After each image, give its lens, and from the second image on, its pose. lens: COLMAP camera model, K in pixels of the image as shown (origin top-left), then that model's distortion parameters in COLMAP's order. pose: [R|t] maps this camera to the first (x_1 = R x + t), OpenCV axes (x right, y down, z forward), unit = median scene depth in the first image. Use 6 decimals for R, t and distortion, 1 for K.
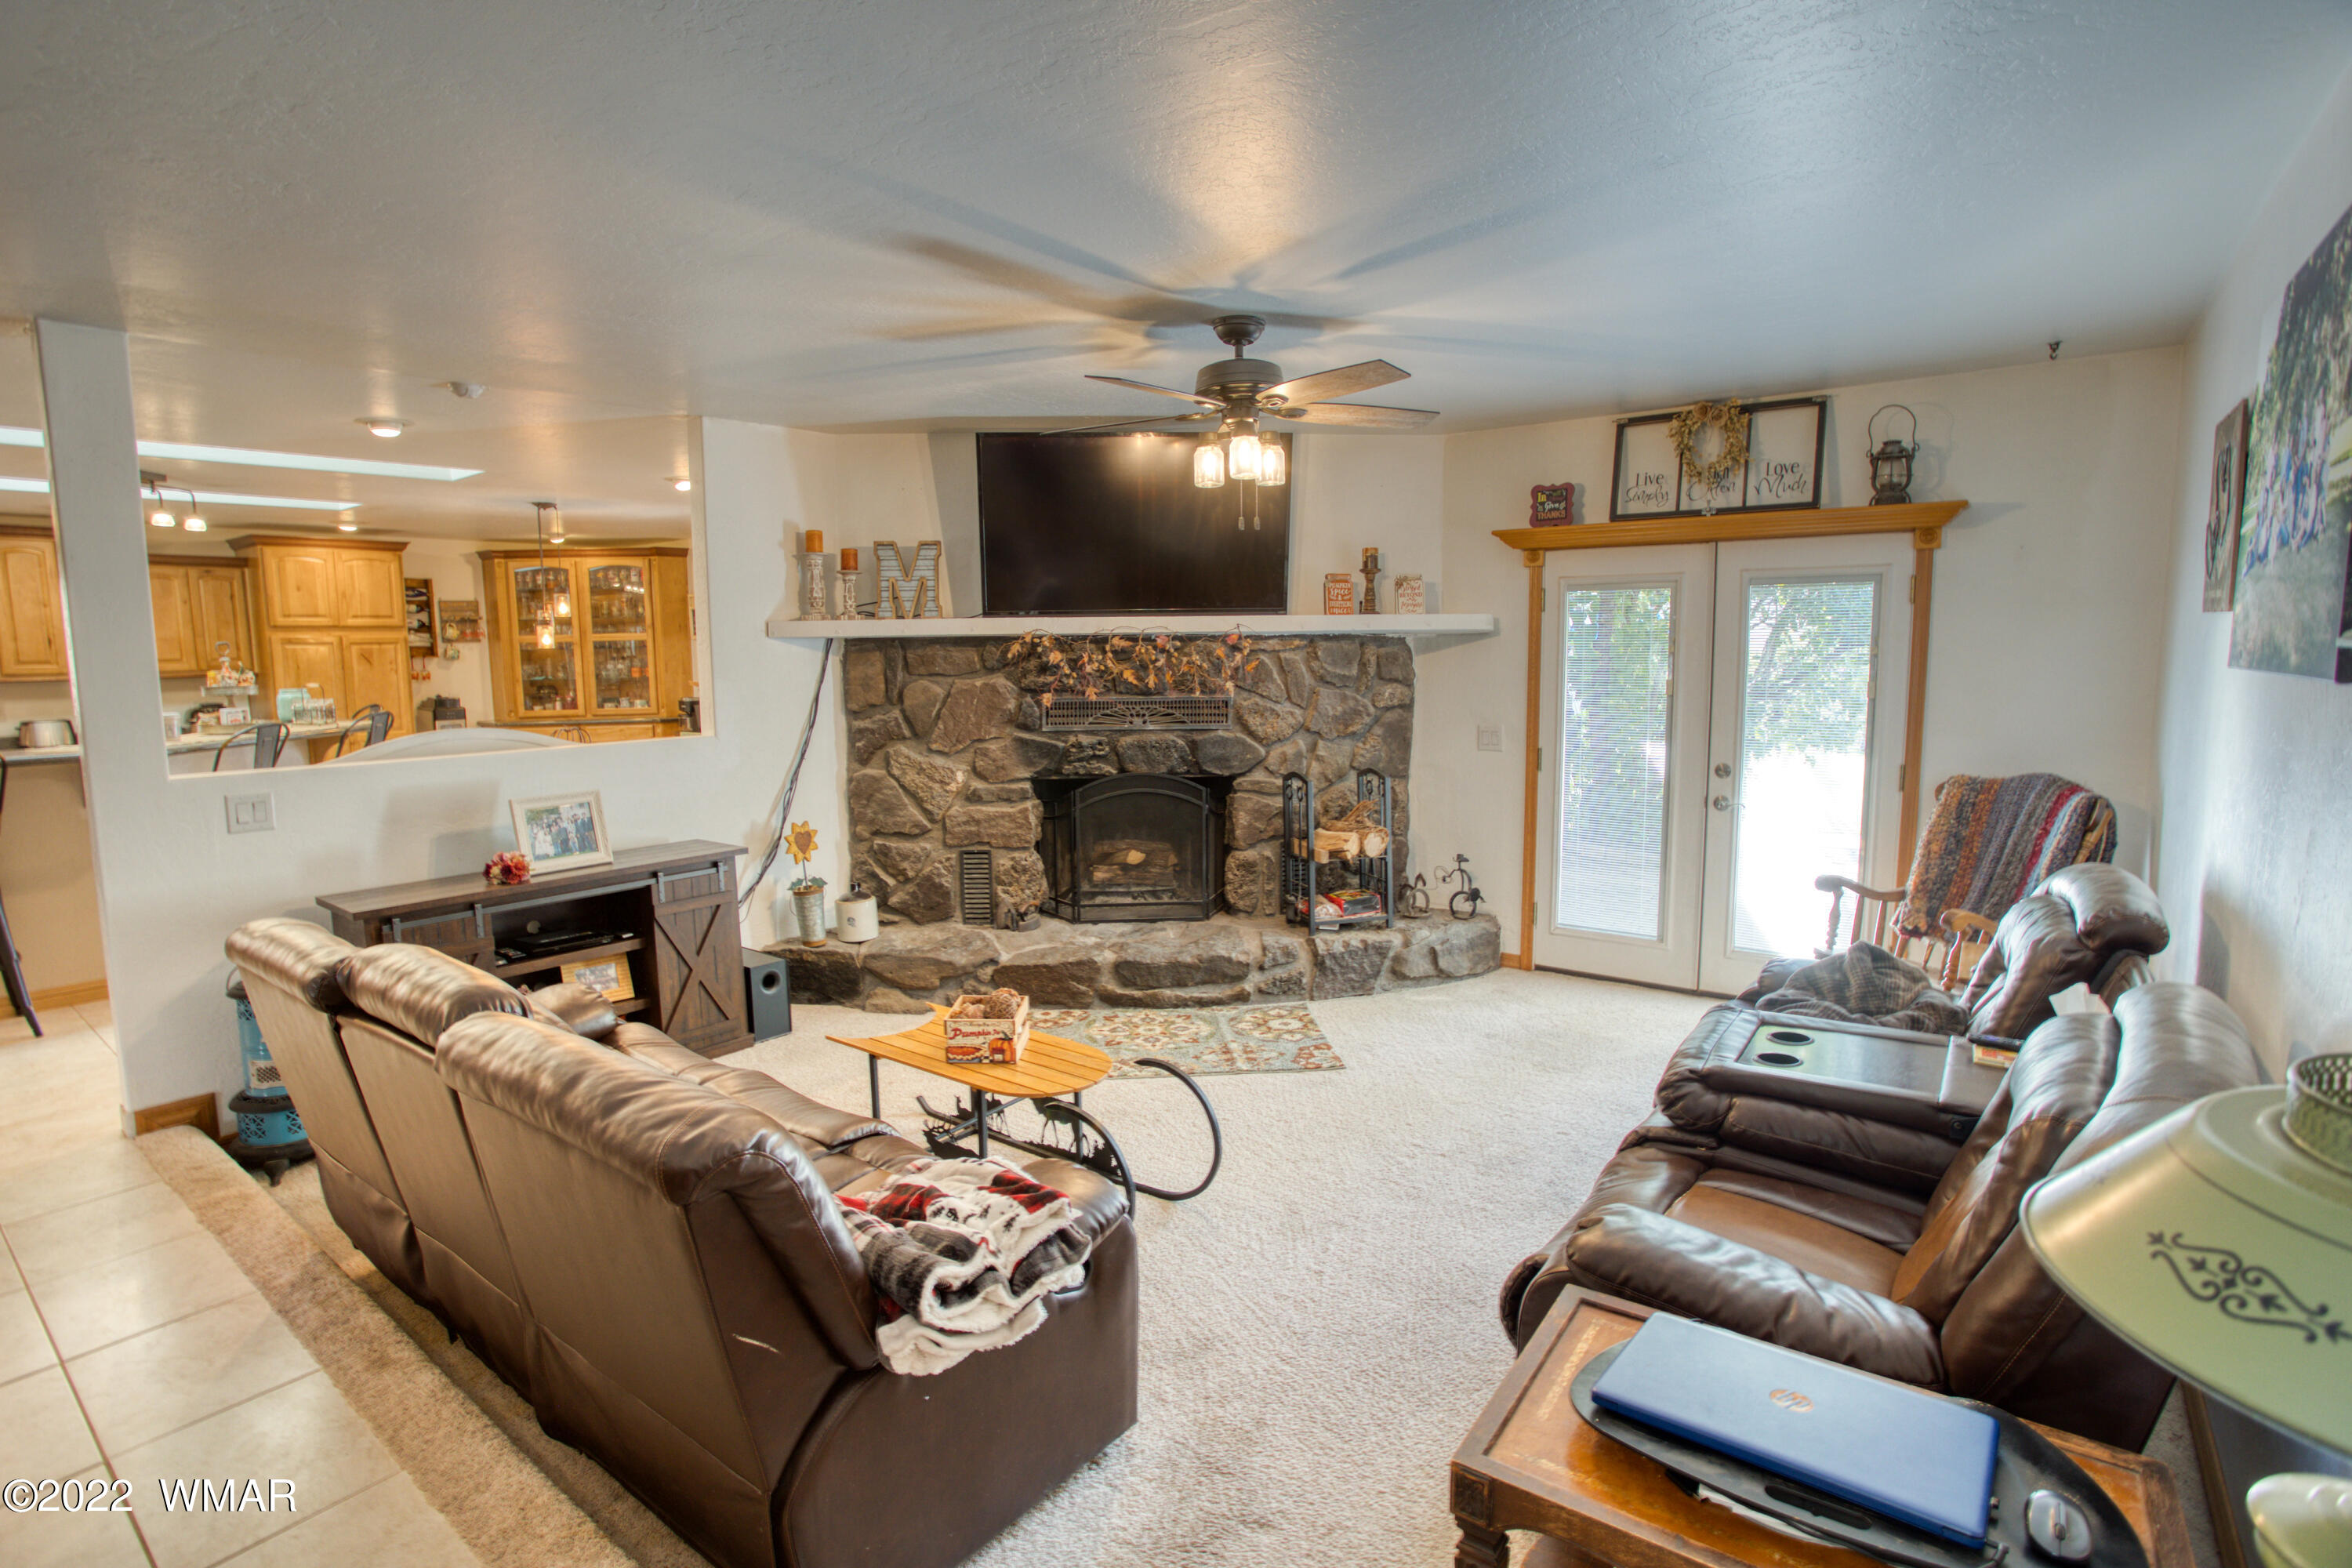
lens RADIAL K [[1178.8, 0, 1176.0], [0, 1178.8, 784.0], [0, 0, 1]] dist [-0.052880, 0.019482]
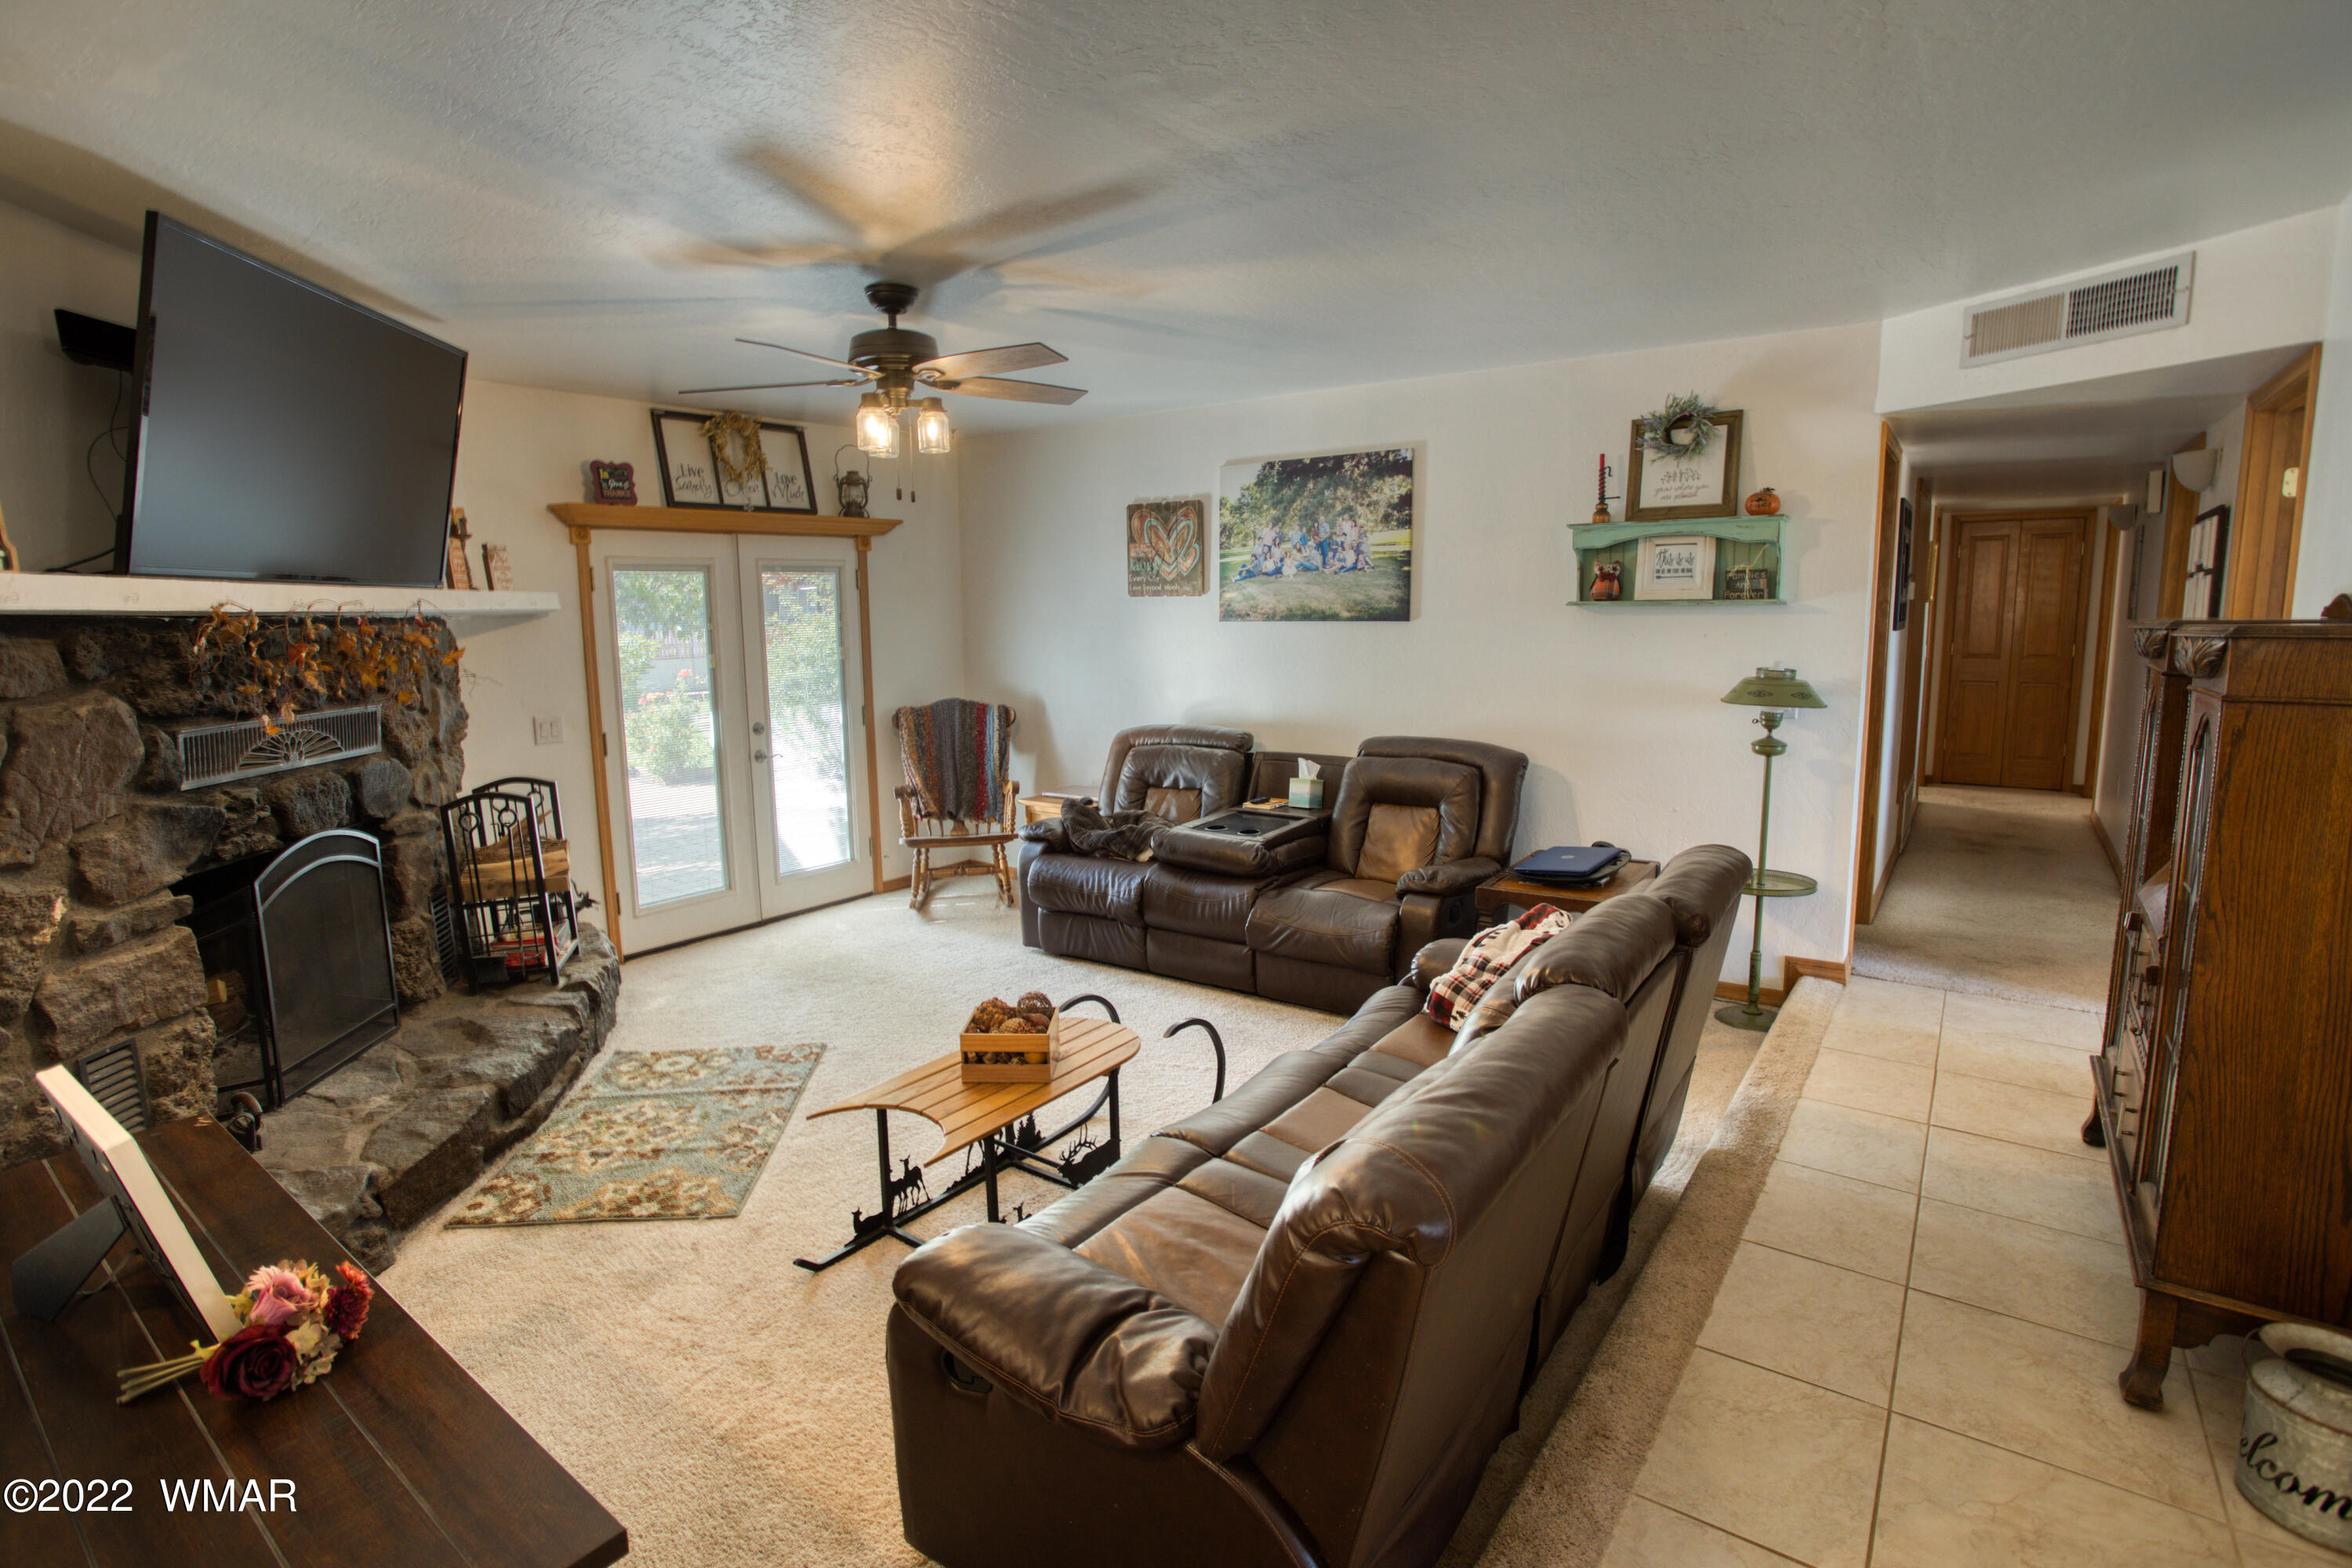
lens RADIAL K [[1178.8, 0, 1176.0], [0, 1178.8, 784.0], [0, 0, 1]] dist [-0.052880, 0.019482]
pose [[-0.047281, -0.136117, 0.989564, -0.732263], [0.139208, 0.980106, 0.141467, -0.065602], [-0.989134, 0.144444, -0.027391, 0.622885]]
